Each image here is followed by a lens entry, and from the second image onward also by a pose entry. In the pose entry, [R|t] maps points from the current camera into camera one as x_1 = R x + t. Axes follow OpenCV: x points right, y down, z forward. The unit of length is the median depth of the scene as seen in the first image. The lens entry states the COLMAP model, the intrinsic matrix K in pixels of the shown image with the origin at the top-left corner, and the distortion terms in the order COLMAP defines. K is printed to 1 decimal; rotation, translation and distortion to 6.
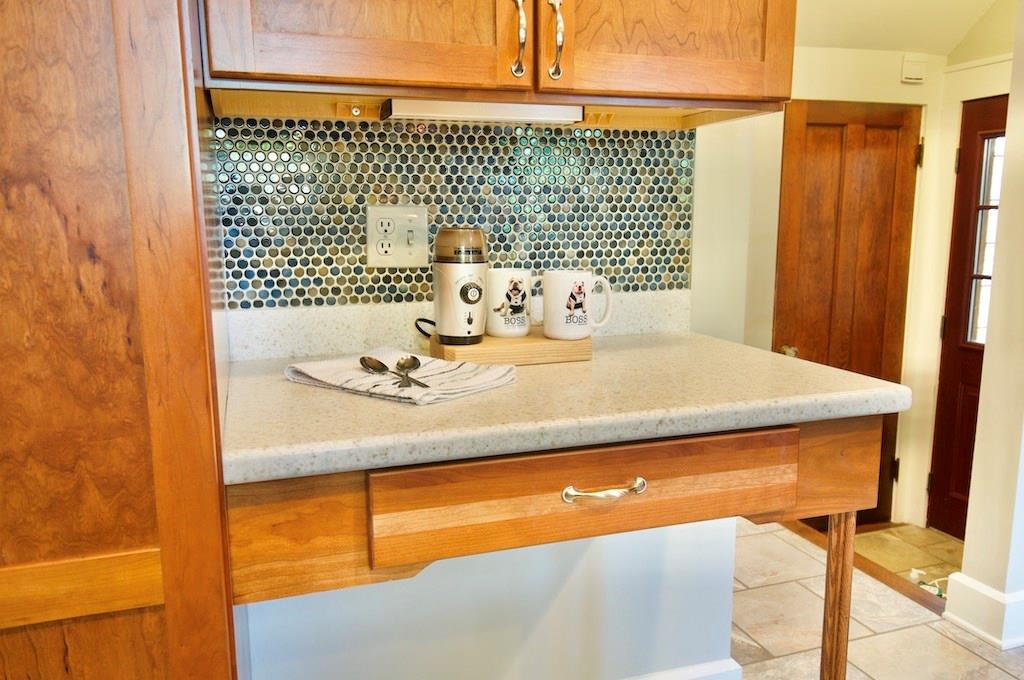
lens RADIAL K [[758.1, 0, 510.9], [0, 758.1, 343.8], [0, 0, 1]] dist [0.043614, 0.000422]
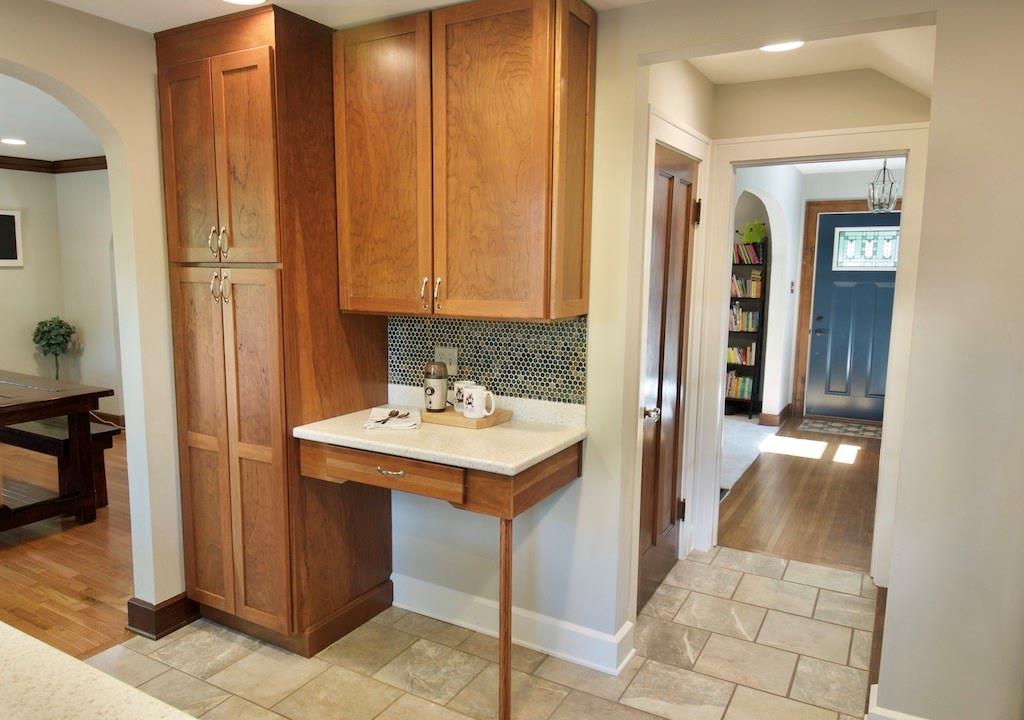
lens RADIAL K [[721.7, 0, 506.7], [0, 721.7, 363.6], [0, 0, 1]] dist [-0.009315, -0.005155]
pose [[0.665302, 0.117072, -0.737338, 1.415929], [-0.138632, 0.989825, 0.032073, -0.206428], [0.733590, 0.080880, 0.674762, -0.289073]]
